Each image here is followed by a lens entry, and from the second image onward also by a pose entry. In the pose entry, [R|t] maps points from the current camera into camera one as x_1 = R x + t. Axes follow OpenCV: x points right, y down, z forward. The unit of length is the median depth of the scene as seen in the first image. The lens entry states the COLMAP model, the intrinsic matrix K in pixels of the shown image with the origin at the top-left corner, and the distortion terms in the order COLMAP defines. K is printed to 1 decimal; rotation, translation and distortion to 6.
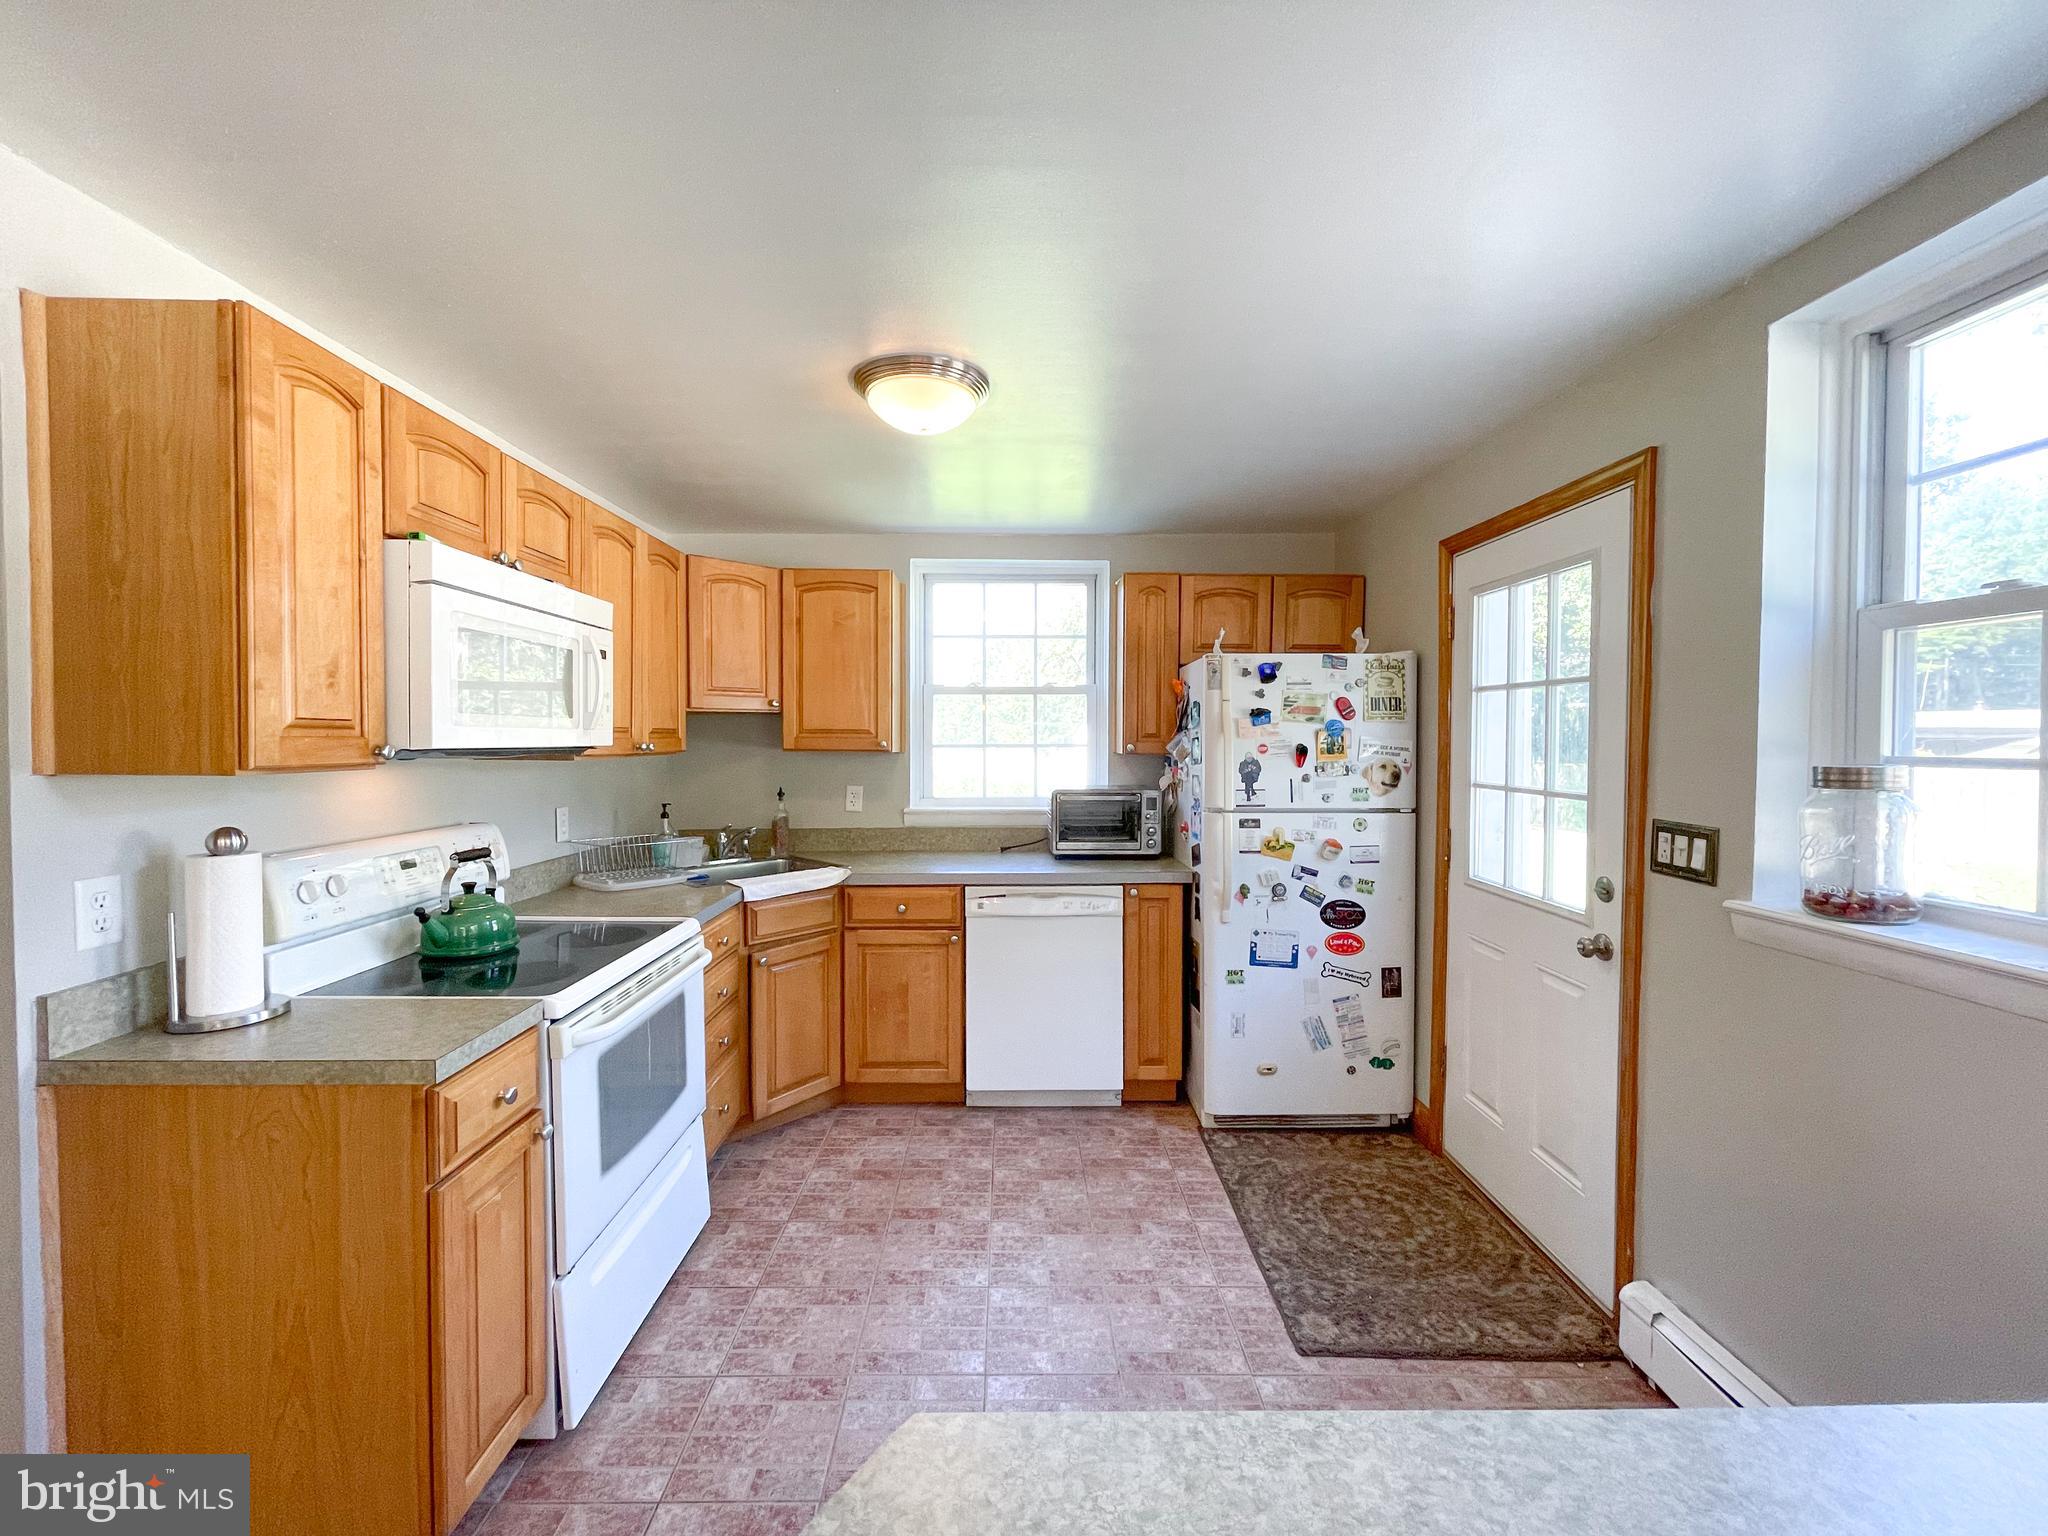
lens RADIAL K [[837.6, 0, 1019.5], [0, 837.6, 757.0], [0, 0, 1]] dist [-0.003028, 0.003597]
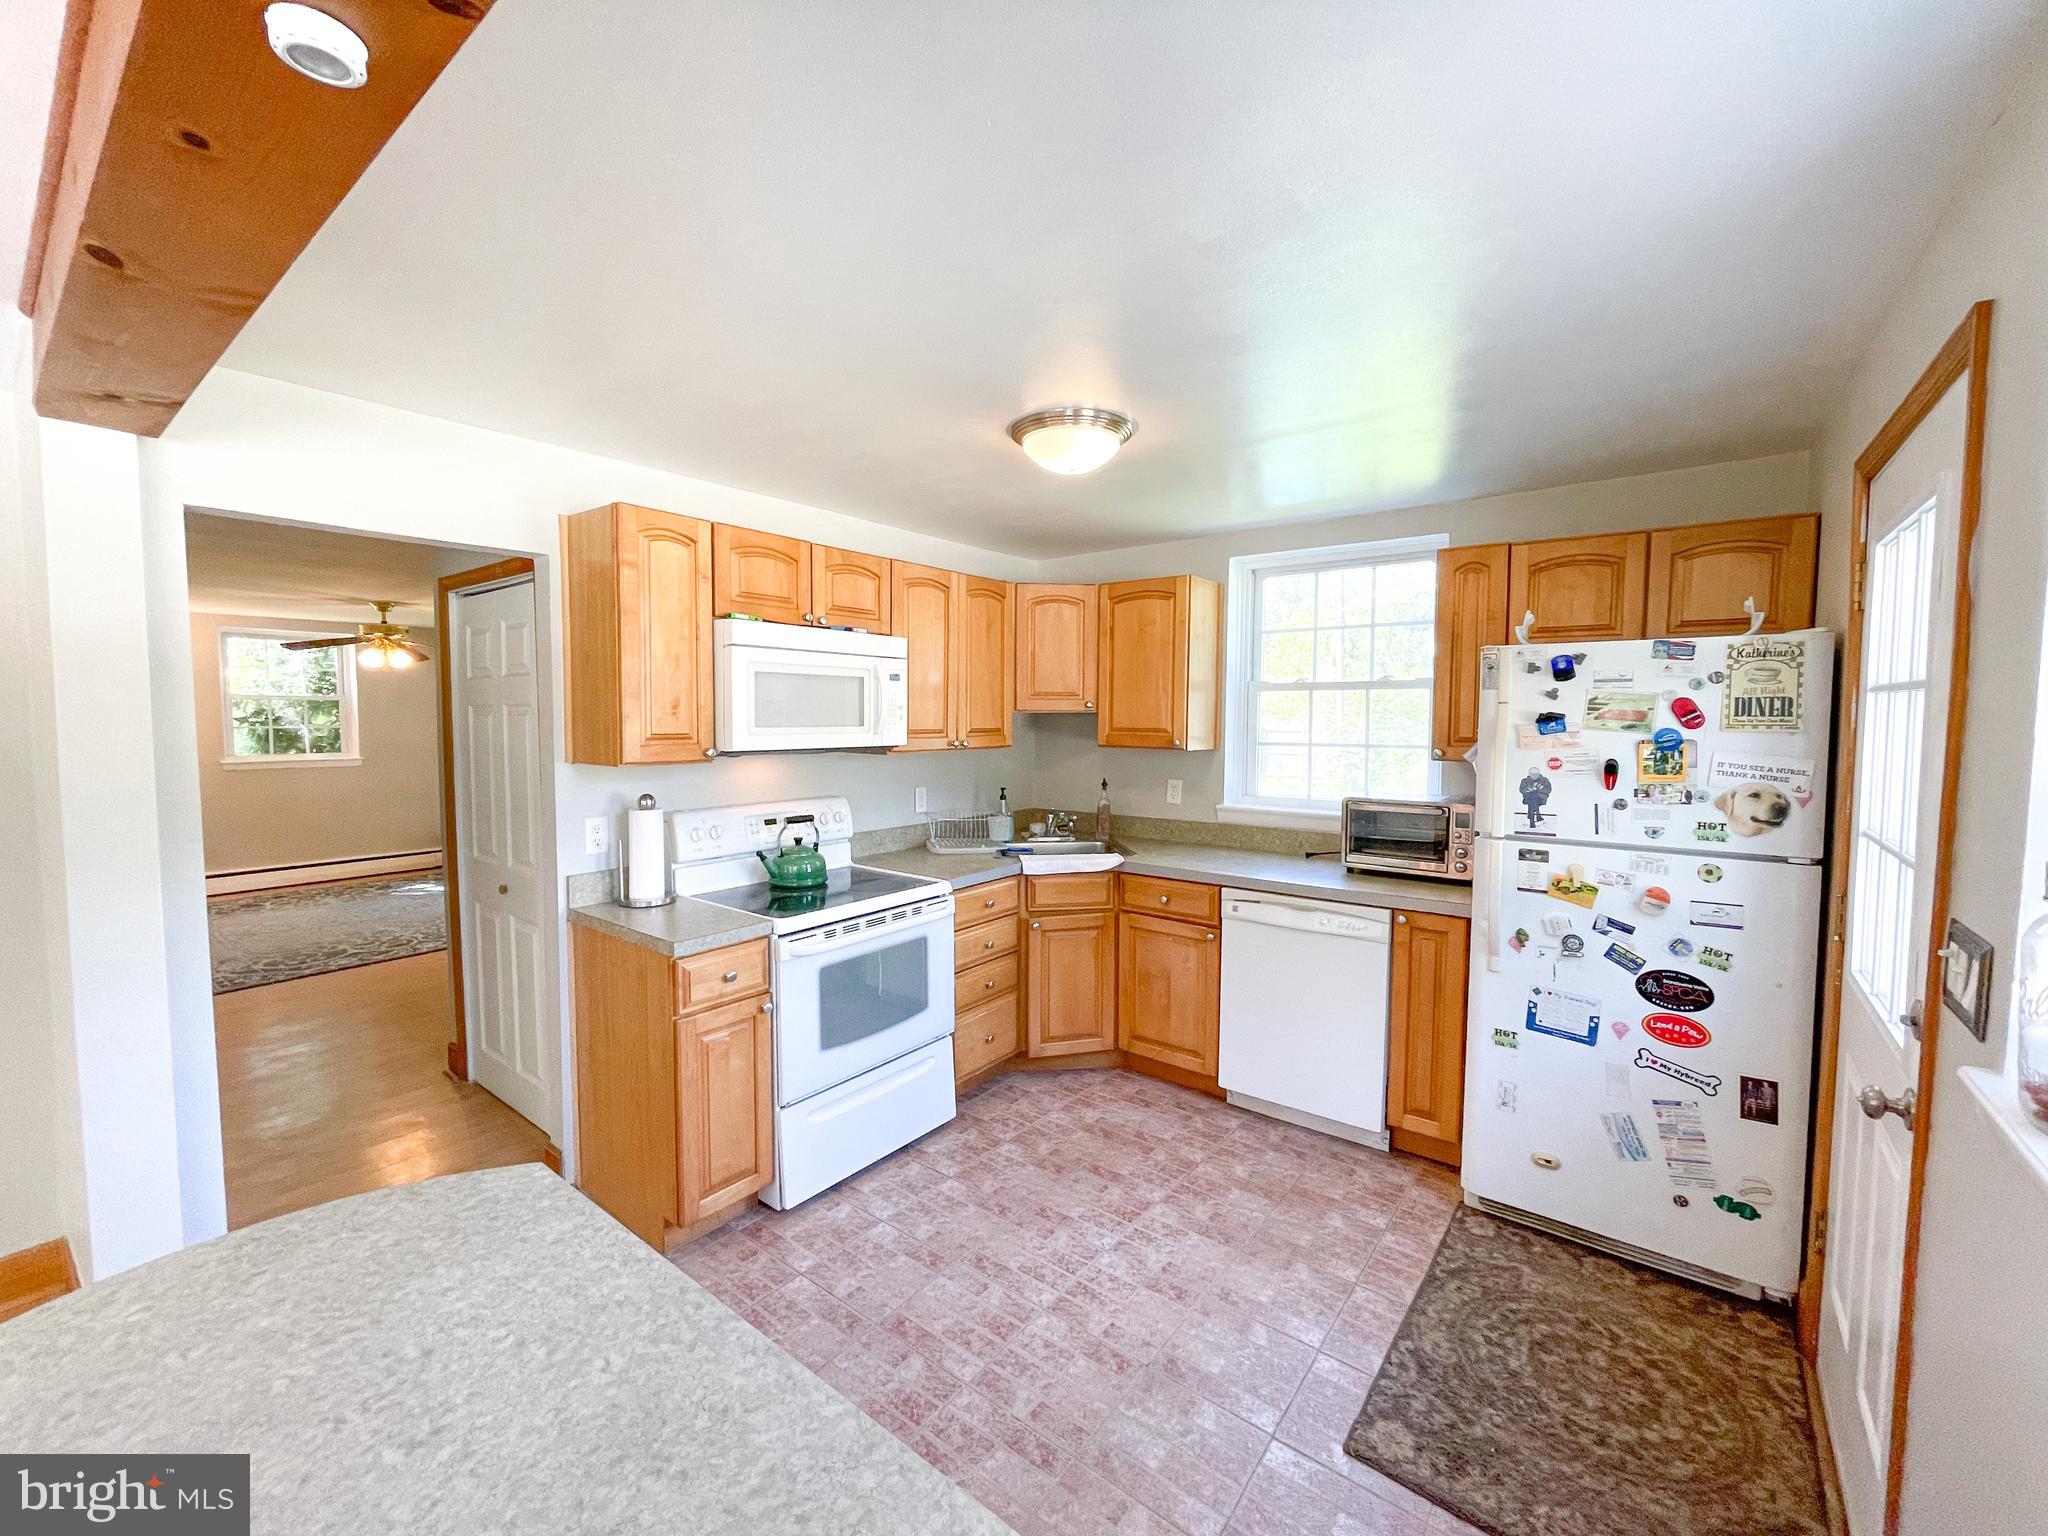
lens RADIAL K [[837.6, 0, 1019.5], [0, 837.6, 757.0], [0, 0, 1]] dist [-0.003028, 0.003597]
pose [[0.781536, 0.034826, -0.622887, 0.388386], [-0.017226, 0.999265, 0.034256, -0.034557], [0.623622, -0.016042, 0.781562, 0.061170]]
